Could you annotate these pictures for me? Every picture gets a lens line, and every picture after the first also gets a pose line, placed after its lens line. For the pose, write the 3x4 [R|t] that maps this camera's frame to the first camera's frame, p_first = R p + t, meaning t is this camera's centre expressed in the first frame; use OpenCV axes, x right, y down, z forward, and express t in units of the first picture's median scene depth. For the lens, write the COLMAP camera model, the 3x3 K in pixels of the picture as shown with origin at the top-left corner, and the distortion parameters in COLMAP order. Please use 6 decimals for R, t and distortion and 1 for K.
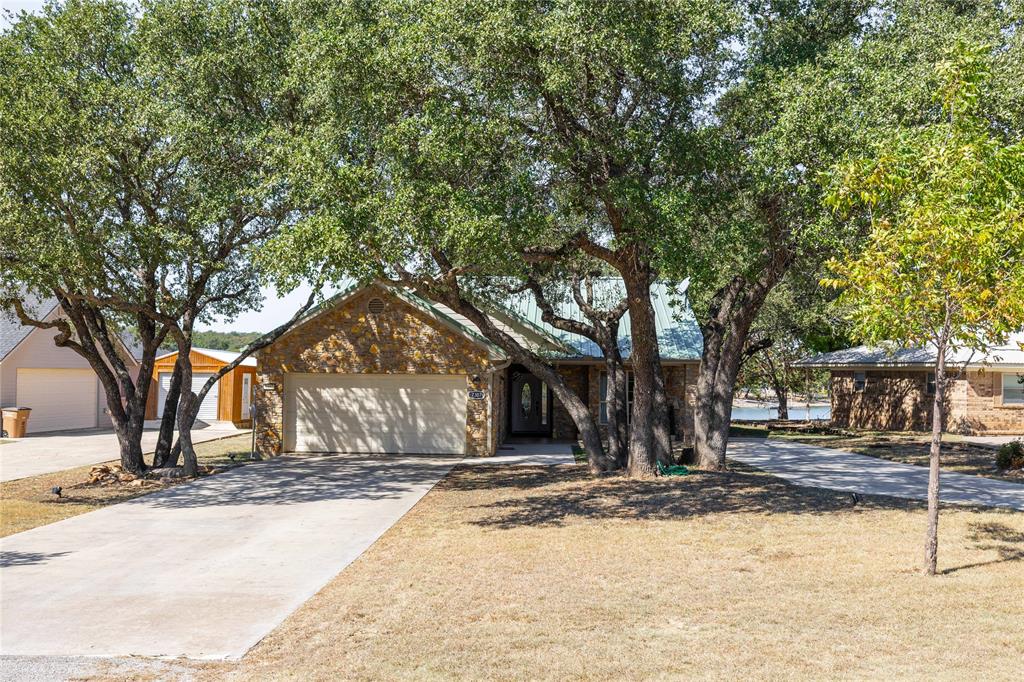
lens RADIAL K [[1031.9, 0, 512.0], [0, 1031.9, 341.0], [0, 0, 1]] dist [0.005918, 0.001736]
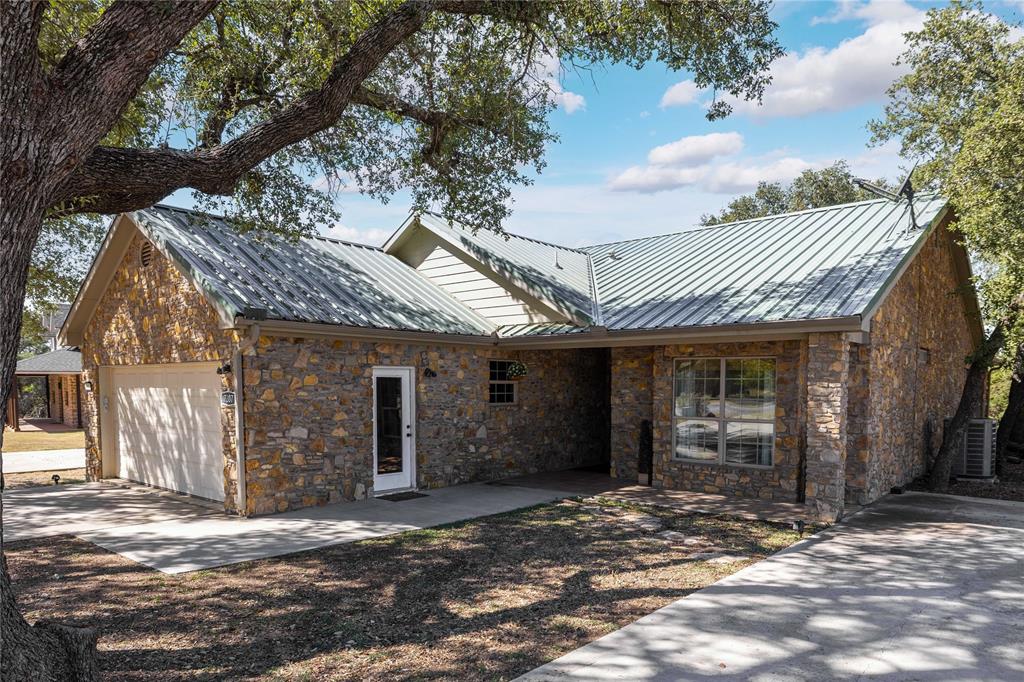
lens RADIAL K [[653.7, 0, 518.0], [0, 653.7, 378.3], [0, 0, 1]] dist [-0.001015, -0.000268]
pose [[0.785960, -0.012286, -0.618155, 0.277981], [0.020865, 0.999760, 0.006659, 0.041460], [0.617925, -0.018132, 0.786028, 0.821273]]
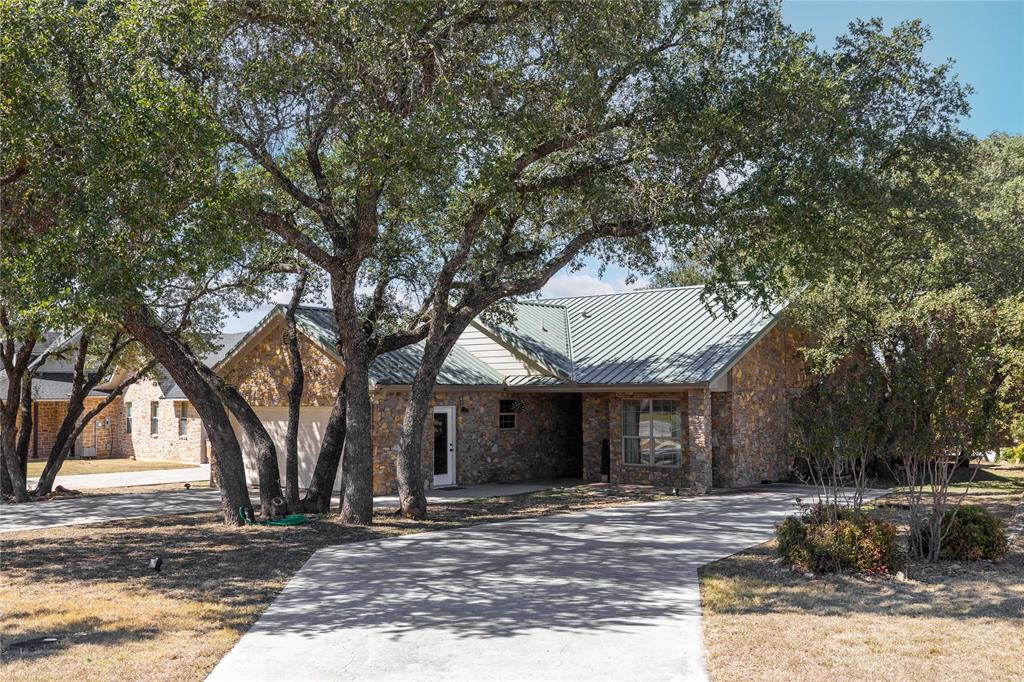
lens RADIAL K [[1031.9, 0, 512.0], [0, 1031.9, 341.0], [0, 0, 1]] dist [0.005918, 0.001736]
pose [[0.817993, -0.042947, -0.573623, 0.589734], [0.029756, 0.999033, -0.032366, 0.007508], [0.574458, 0.009406, 0.818480, 0.325216]]
